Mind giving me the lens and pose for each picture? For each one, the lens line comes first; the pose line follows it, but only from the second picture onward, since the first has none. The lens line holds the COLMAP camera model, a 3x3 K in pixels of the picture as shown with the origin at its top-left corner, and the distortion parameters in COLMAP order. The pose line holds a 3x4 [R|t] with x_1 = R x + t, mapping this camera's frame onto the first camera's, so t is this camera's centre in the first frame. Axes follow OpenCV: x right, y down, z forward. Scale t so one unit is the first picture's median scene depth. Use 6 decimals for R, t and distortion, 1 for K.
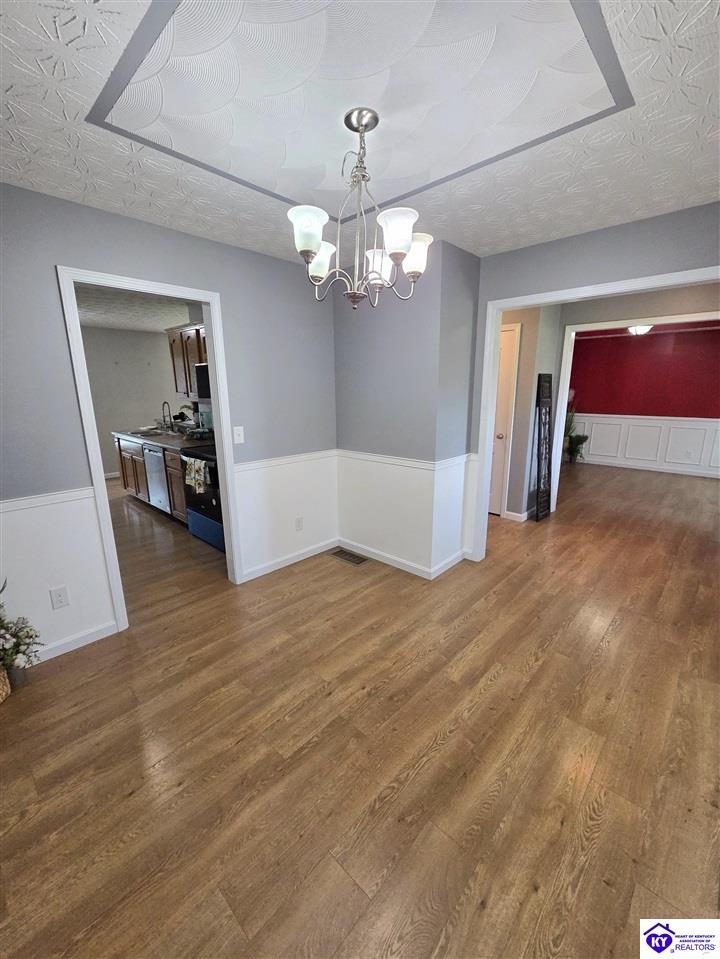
lens RADIAL K [[394.9, 0, 360.0], [0, 394.9, 479.5], [0, 0, 1]] dist [-0.002427, -0.000811]
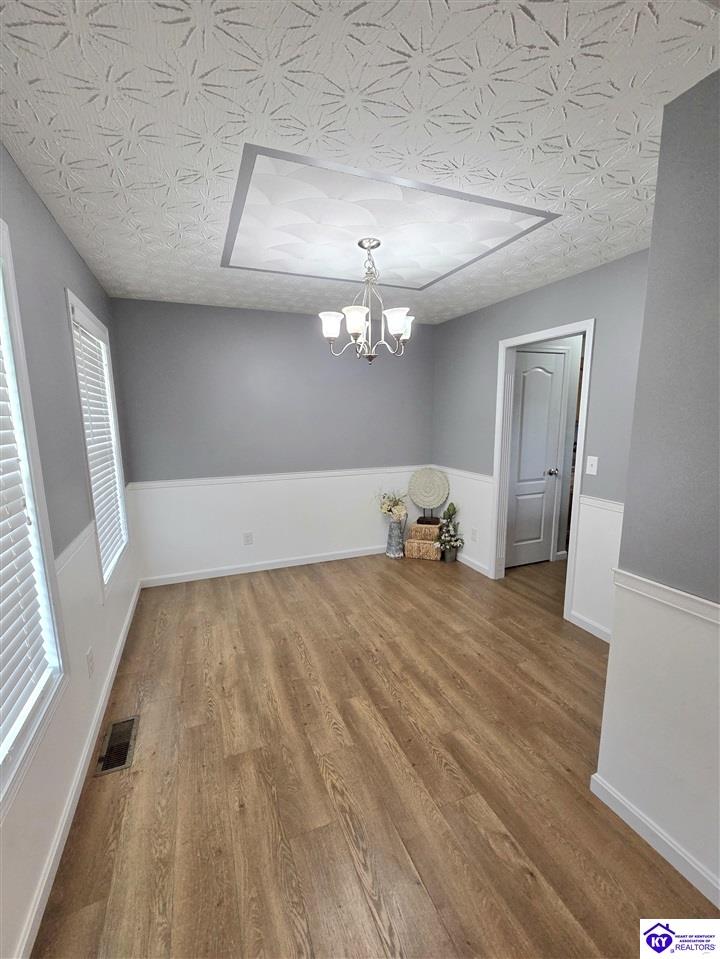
lens RADIAL K [[409.2, 0, 357.9], [0, 409.2, 480.3], [0, 0, 1]] dist [-0.000273, -0.000182]
pose [[-0.420055, 0.158736, -0.893508, 1.013074], [-0.196652, 0.945267, 0.260381, -0.288183], [0.885936, 0.285084, -0.365848, 1.147488]]
